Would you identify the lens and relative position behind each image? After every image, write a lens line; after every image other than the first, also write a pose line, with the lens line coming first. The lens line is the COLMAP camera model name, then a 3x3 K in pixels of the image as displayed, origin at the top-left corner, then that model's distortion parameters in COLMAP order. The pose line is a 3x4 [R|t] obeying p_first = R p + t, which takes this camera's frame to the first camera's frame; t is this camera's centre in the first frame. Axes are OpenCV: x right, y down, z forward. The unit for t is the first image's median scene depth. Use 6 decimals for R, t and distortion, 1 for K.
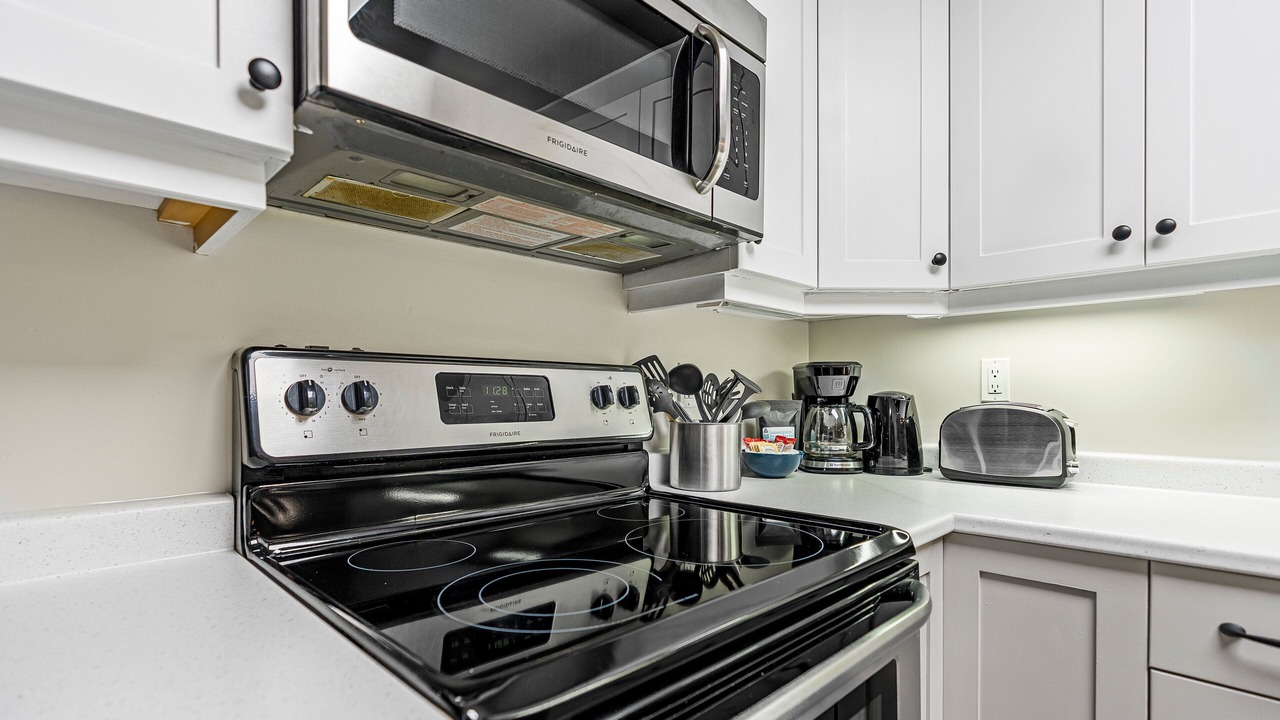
lens RADIAL K [[618.7, 0, 635.2], [0, 618.7, 368.6], [0, 0, 1]] dist [-0.000875, 0.000198]
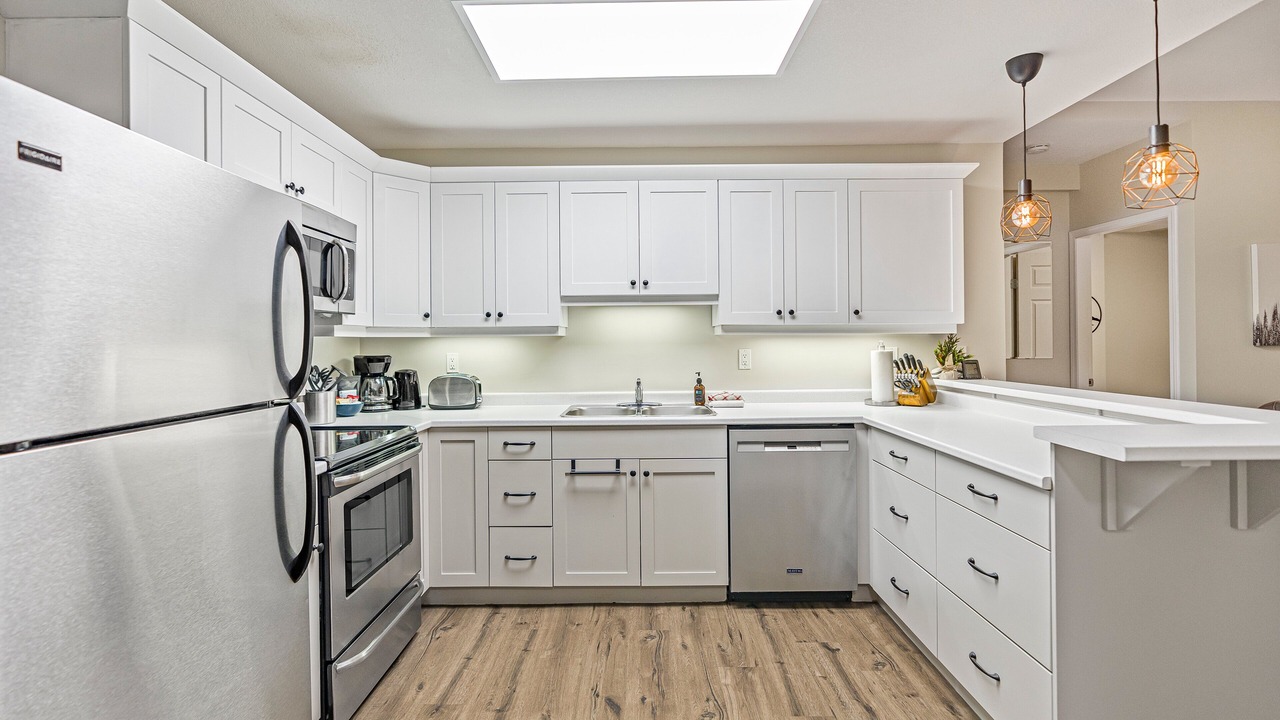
lens RADIAL K [[618.7, 0, 635.2], [0, 618.7, 368.6], [0, 0, 1]] dist [-0.000875, 0.000198]
pose [[0.725447, -0.041500, 0.687026, -0.454073], [-0.018625, 0.996631, 0.079868, -0.147692], [-0.688026, -0.070735, 0.722230, -1.025824]]
